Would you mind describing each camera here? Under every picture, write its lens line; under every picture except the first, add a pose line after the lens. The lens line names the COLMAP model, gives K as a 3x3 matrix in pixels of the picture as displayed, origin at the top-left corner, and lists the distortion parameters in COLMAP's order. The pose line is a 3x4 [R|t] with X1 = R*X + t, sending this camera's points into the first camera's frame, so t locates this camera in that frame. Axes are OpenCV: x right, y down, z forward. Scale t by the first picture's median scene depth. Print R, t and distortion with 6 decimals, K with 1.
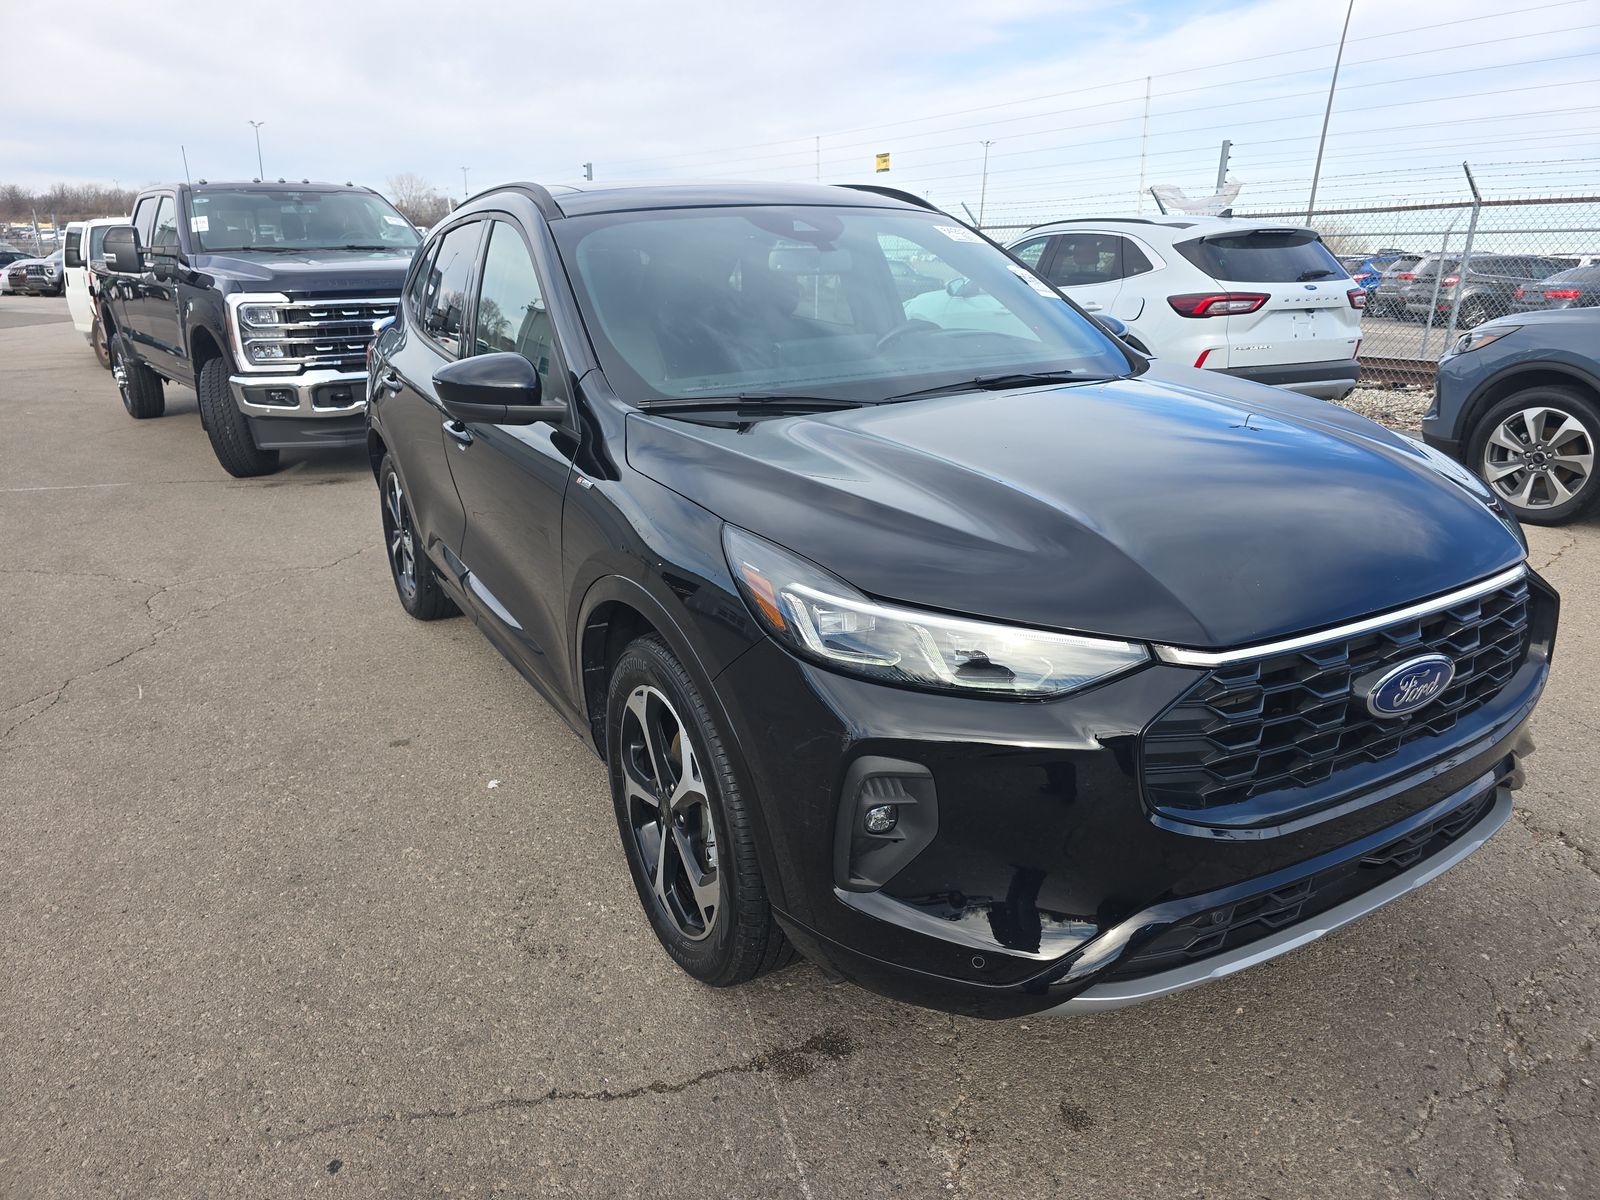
lens RADIAL K [[1074.3, 0, 814.4], [0, 1074.3, 602.7], [0, 0, 1]] dist [0.053276, -0.043097]
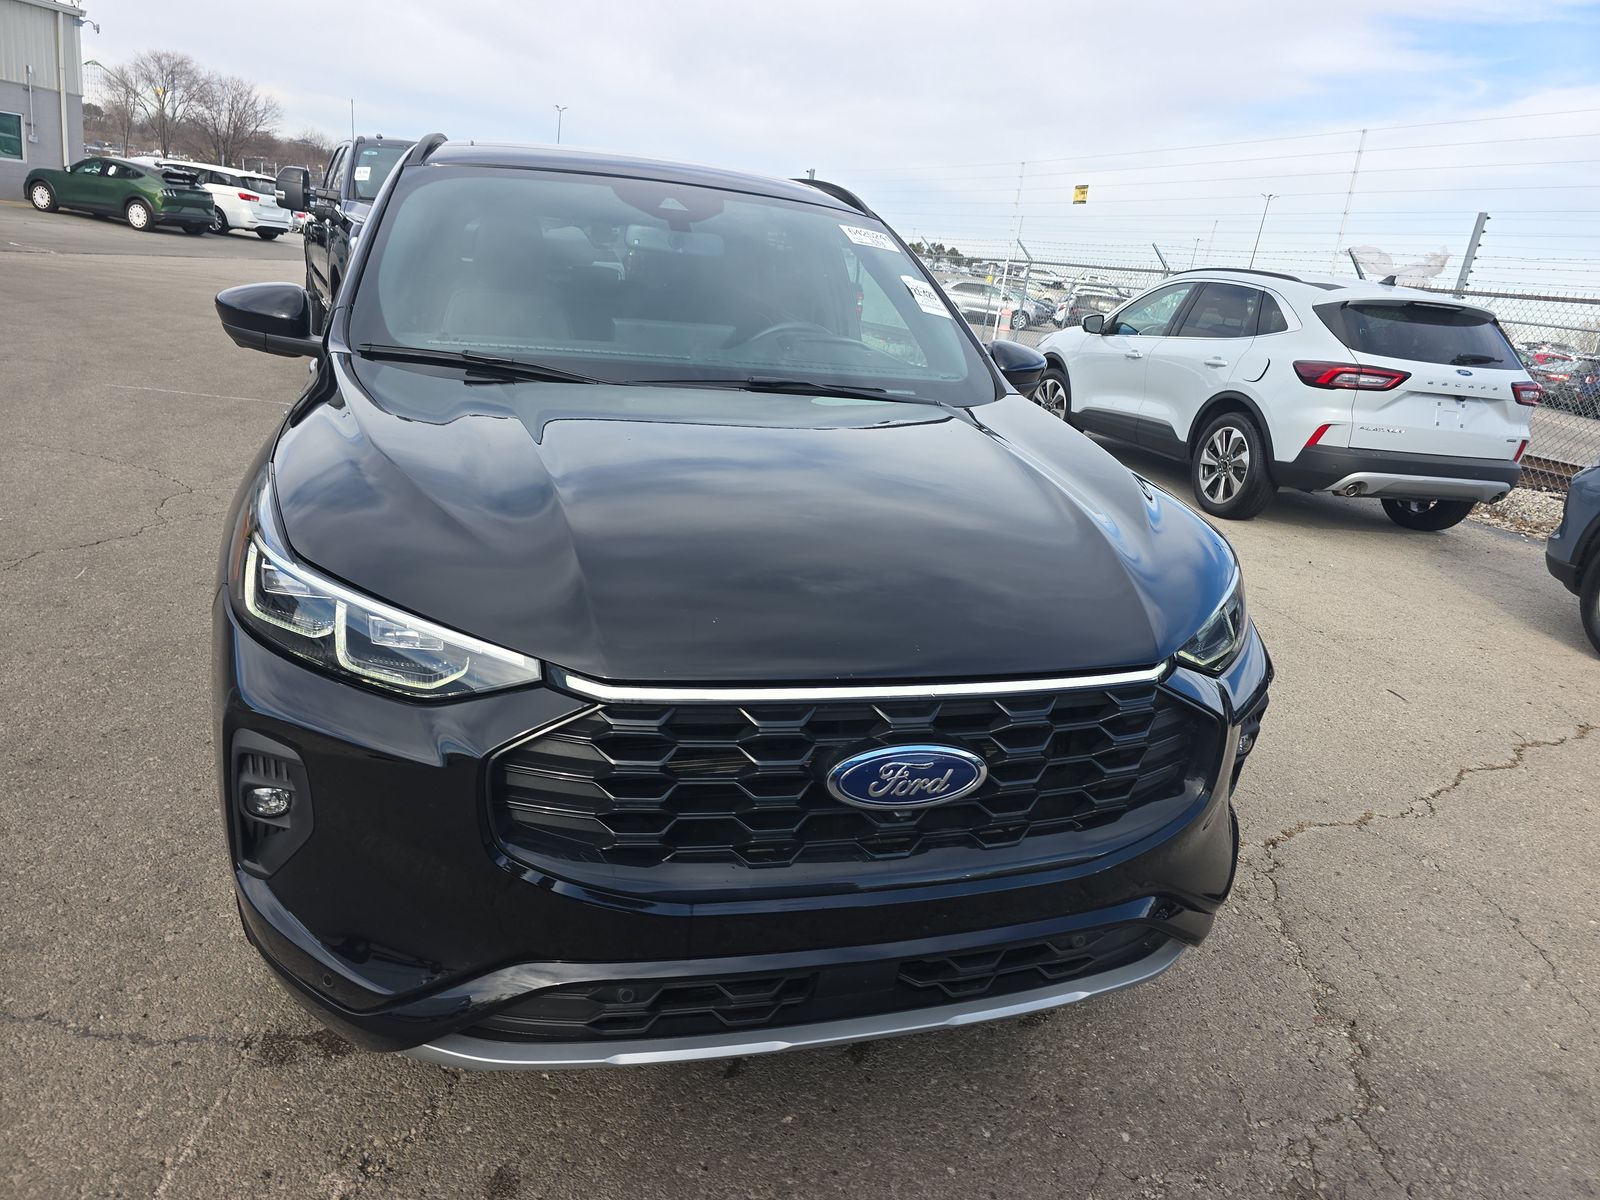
lens RADIAL K [[1074.3, 0, 795.0], [0, 1074.3, 596.5], [0, 0, 1]] dist [0.053276, -0.043097]
pose [[0.966782, 0.176850, -0.184545, 0.125534], [-0.180568, 0.983557, -0.003404, -0.008930], [0.180909, 0.036614, 0.982818, 0.034662]]
